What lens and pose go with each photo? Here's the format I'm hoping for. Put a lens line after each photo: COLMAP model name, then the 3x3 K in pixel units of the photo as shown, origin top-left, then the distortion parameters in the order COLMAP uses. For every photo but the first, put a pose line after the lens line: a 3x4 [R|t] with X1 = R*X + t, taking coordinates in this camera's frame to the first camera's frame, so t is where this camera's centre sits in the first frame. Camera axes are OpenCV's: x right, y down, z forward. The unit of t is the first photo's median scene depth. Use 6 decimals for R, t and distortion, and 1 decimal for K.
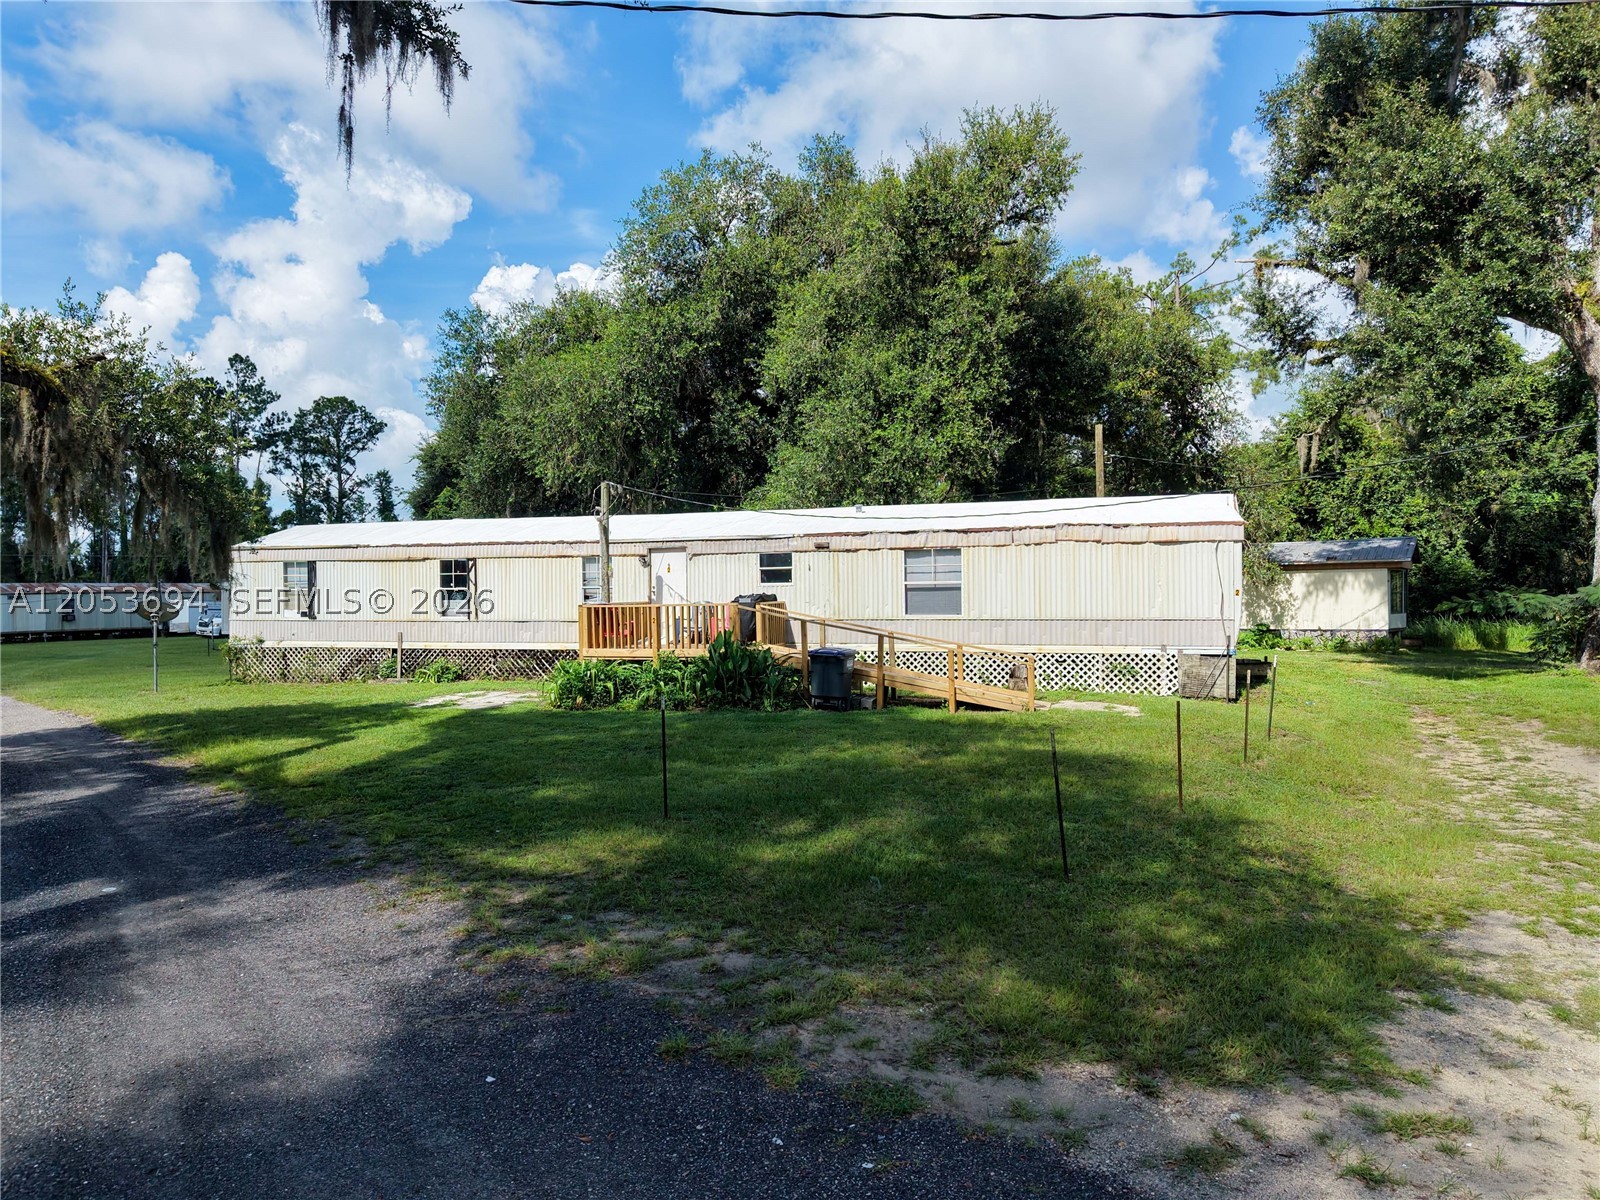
lens RADIAL K [[1080.3, 0, 802.9], [0, 1080.3, 596.1], [0, 0, 1]] dist [0.025102, -0.024273]
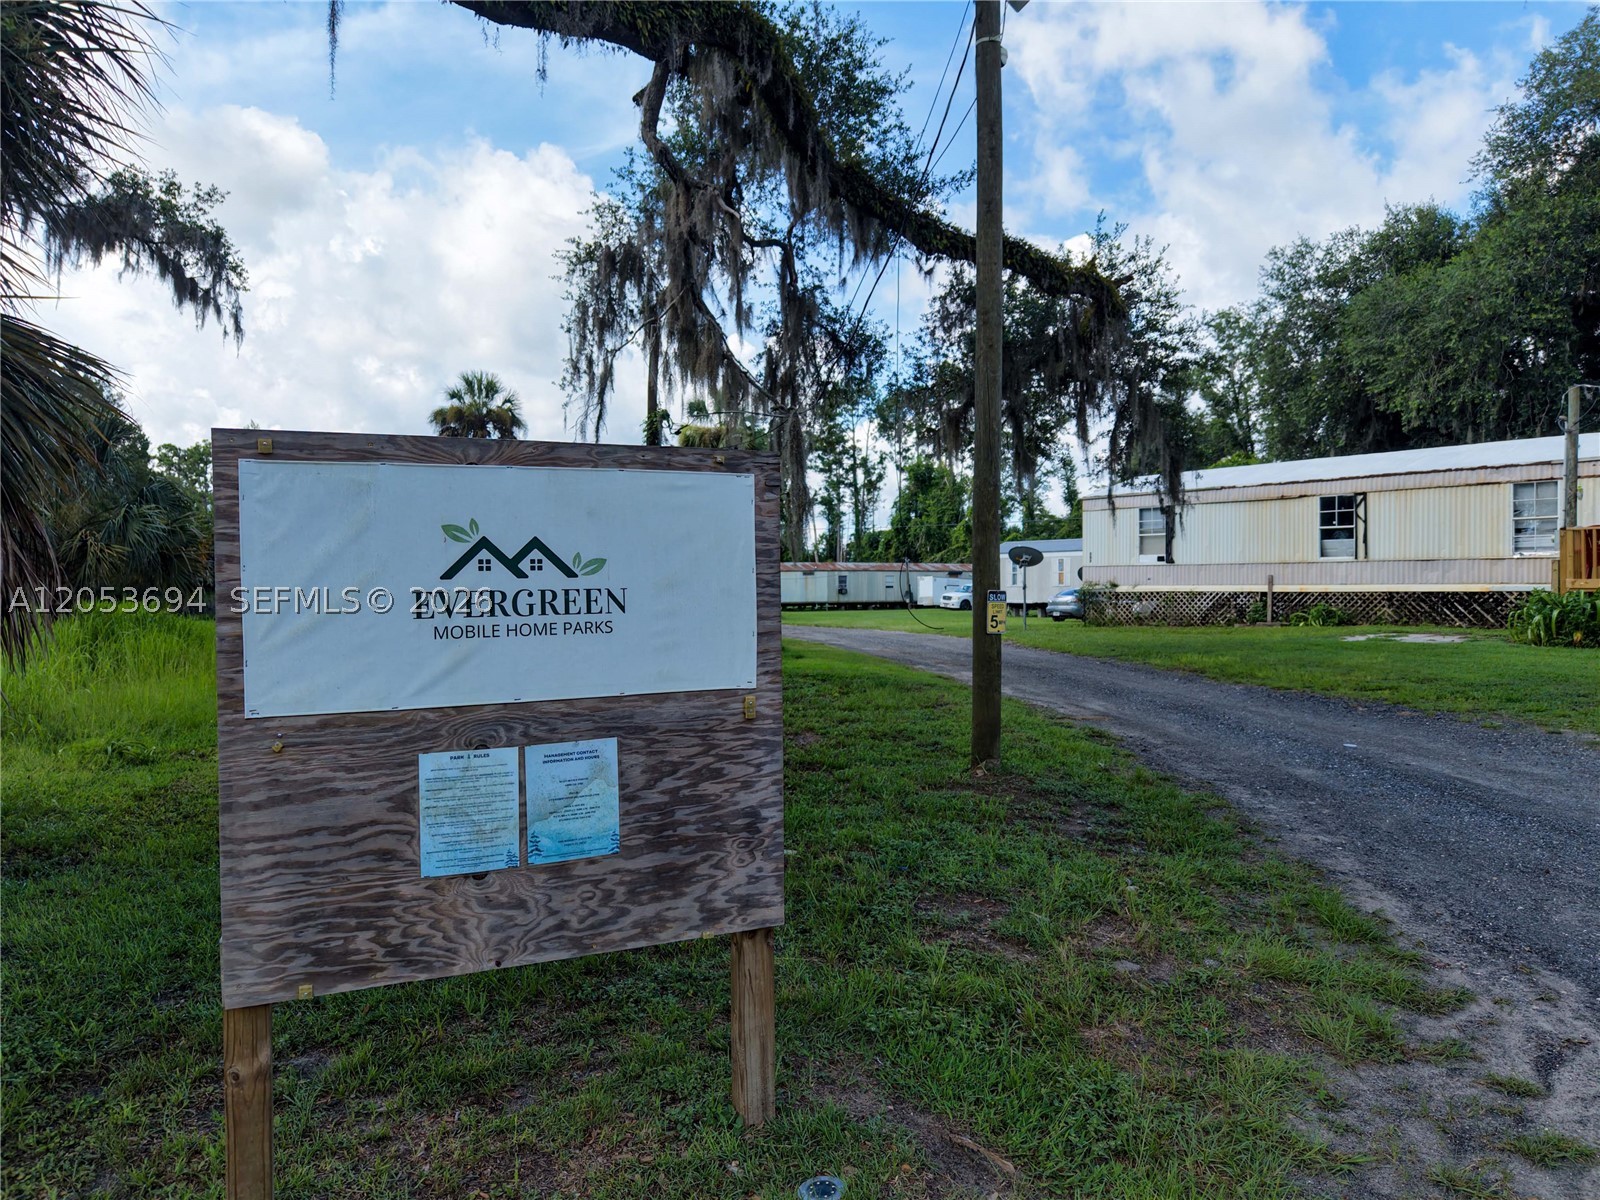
lens RADIAL K [[1080.3, 0, 802.7], [0, 1080.3, 590.8], [0, 0, 1]] dist [0.025102, -0.024273]
pose [[0.841573, 0.005728, -0.540113, -0.192047], [-0.006348, 0.999980, 0.000713, 0.047202], [0.540106, 0.002829, 0.841592, -0.029881]]
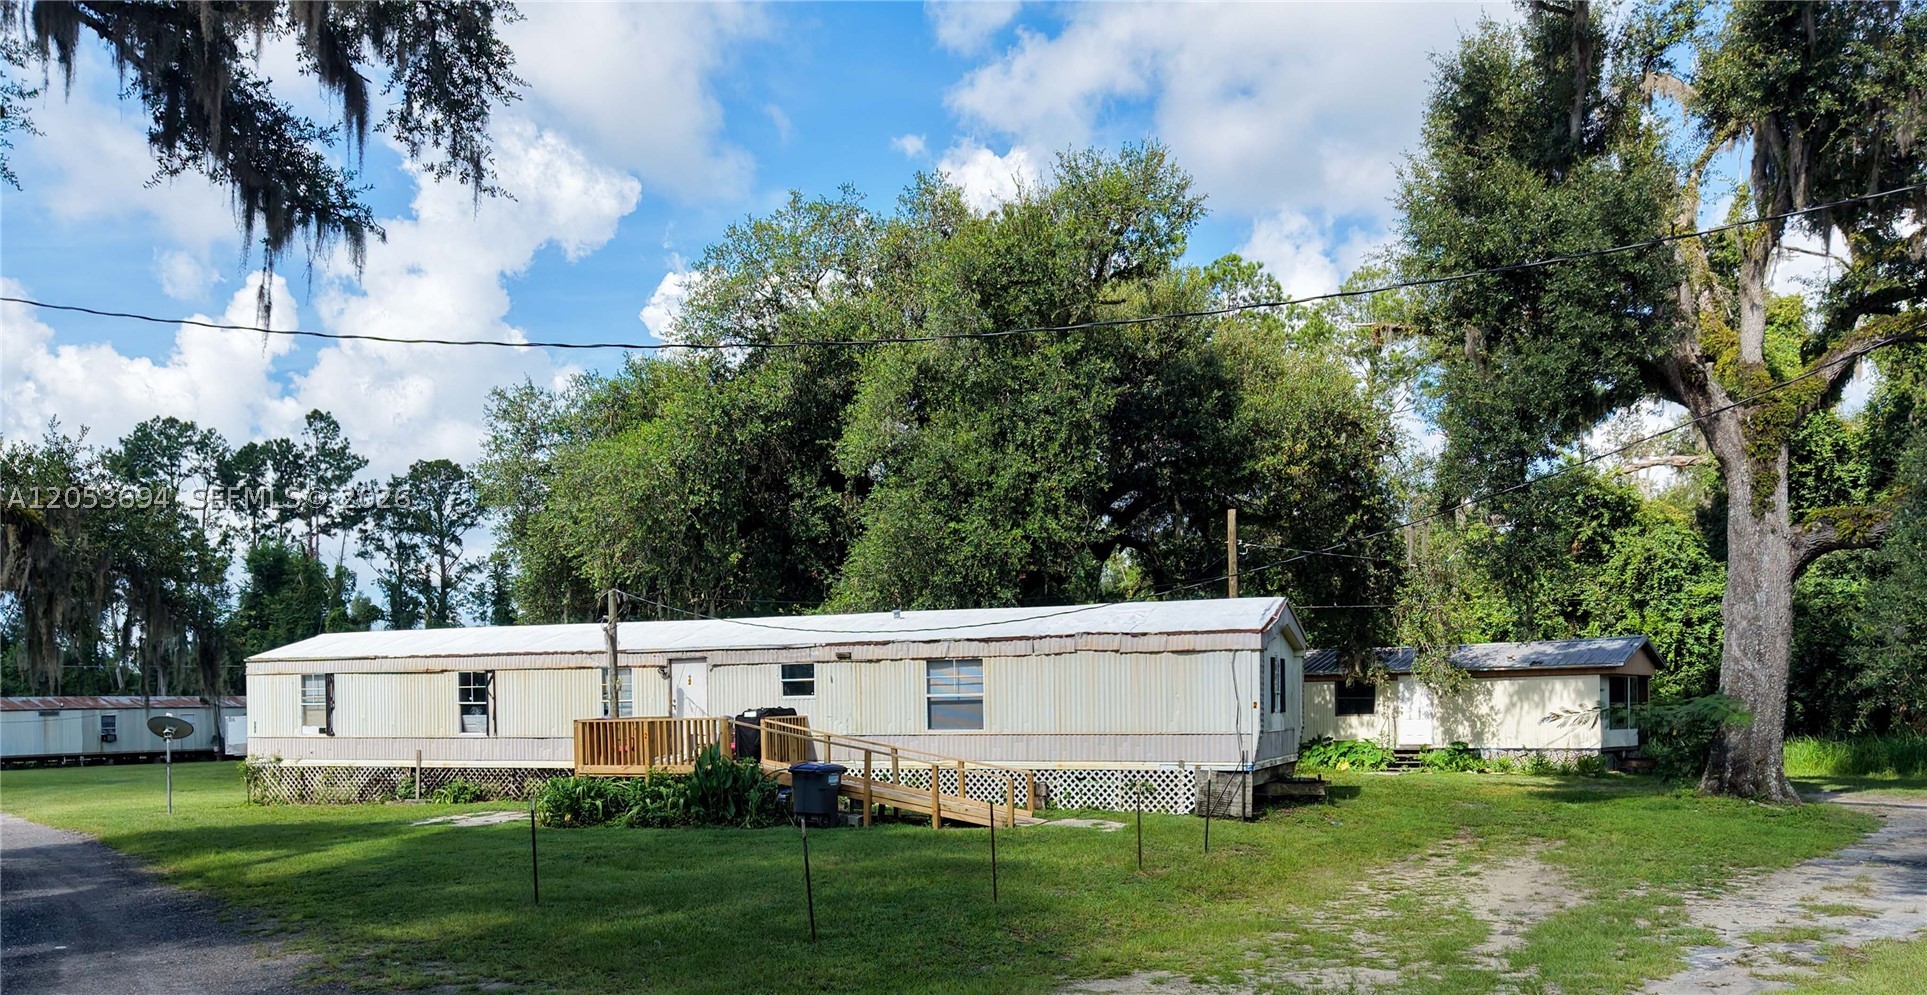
lens RADIAL K [[1481.6, 0, 979.1], [0, 1481.6, 706.3], [0, 0, 1]] dist [0.018967, -0.016791]
pose [[0.997091, -0.002612, -0.076182, 0.195524], [0.002432, 0.999994, -0.002464, 0.000409], [0.076188, 0.002271, 0.997091, -0.223856]]
